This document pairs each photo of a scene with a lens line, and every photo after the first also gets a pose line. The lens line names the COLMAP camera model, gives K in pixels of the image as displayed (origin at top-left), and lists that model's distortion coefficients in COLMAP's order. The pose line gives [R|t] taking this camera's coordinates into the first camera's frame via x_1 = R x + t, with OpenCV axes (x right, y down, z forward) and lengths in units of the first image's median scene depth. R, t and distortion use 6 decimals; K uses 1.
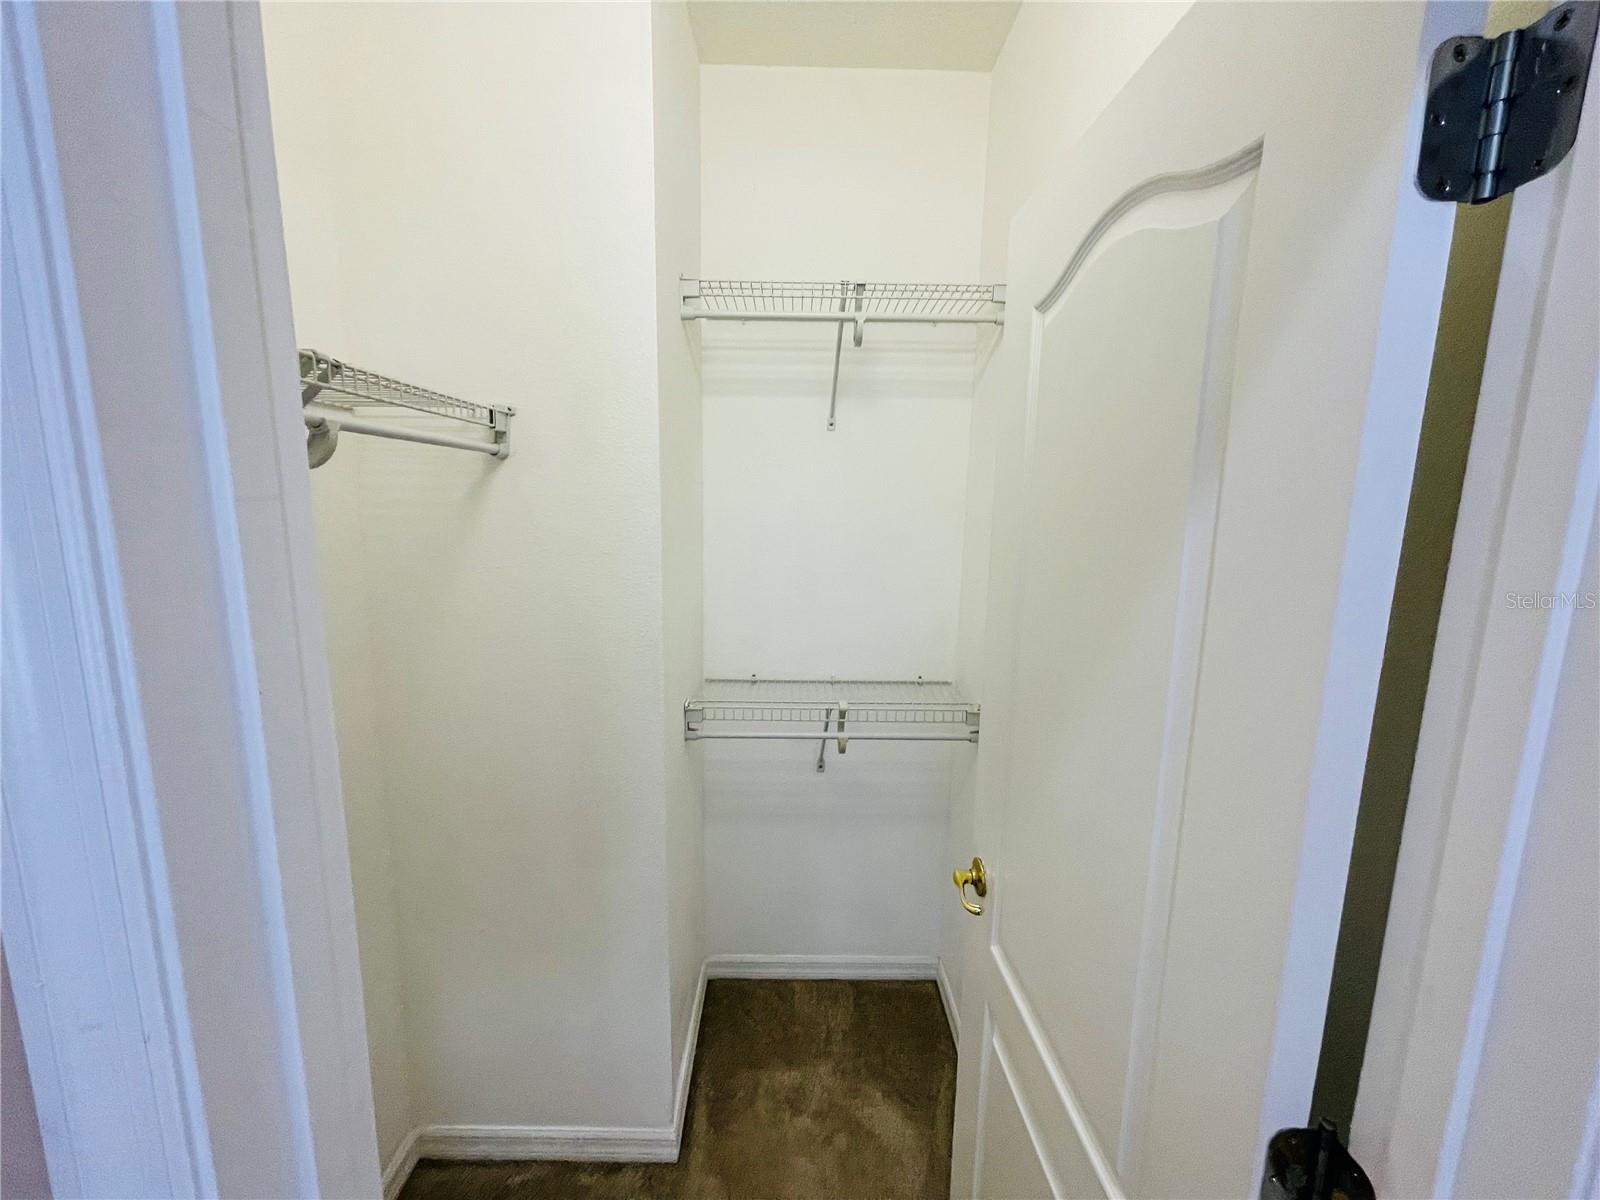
lens RADIAL K [[650.8, 0, 796.9], [0, 650.8, 613.9], [0, 0, 1]] dist [0.064658, -0.000045]
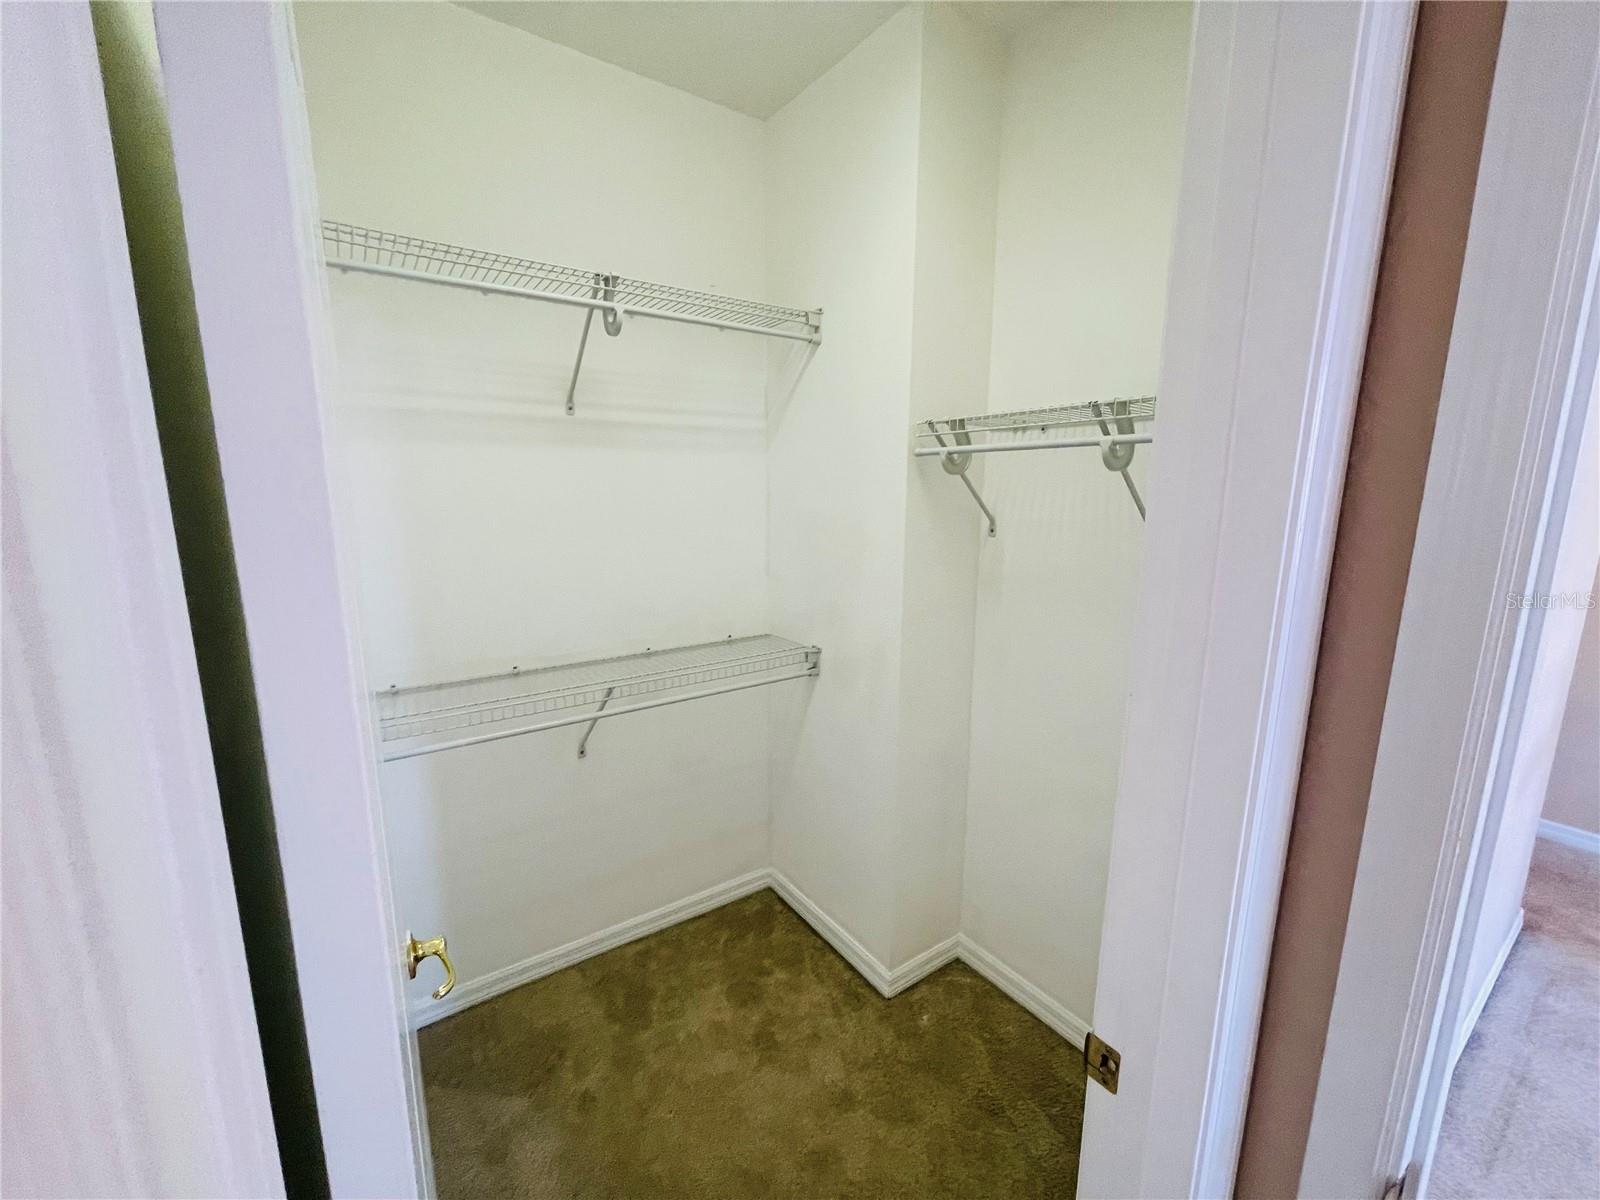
lens RADIAL K [[645.4, 0, 797.2], [0, 645.4, 605.2], [0, 0, 1]] dist [0.001919, -0.000319]
pose [[0.823876, -0.117155, 0.554530, -0.280779], [0.106543, 0.992974, 0.051491, -0.002615], [-0.556666, 0.016659, 0.830569, -0.003518]]
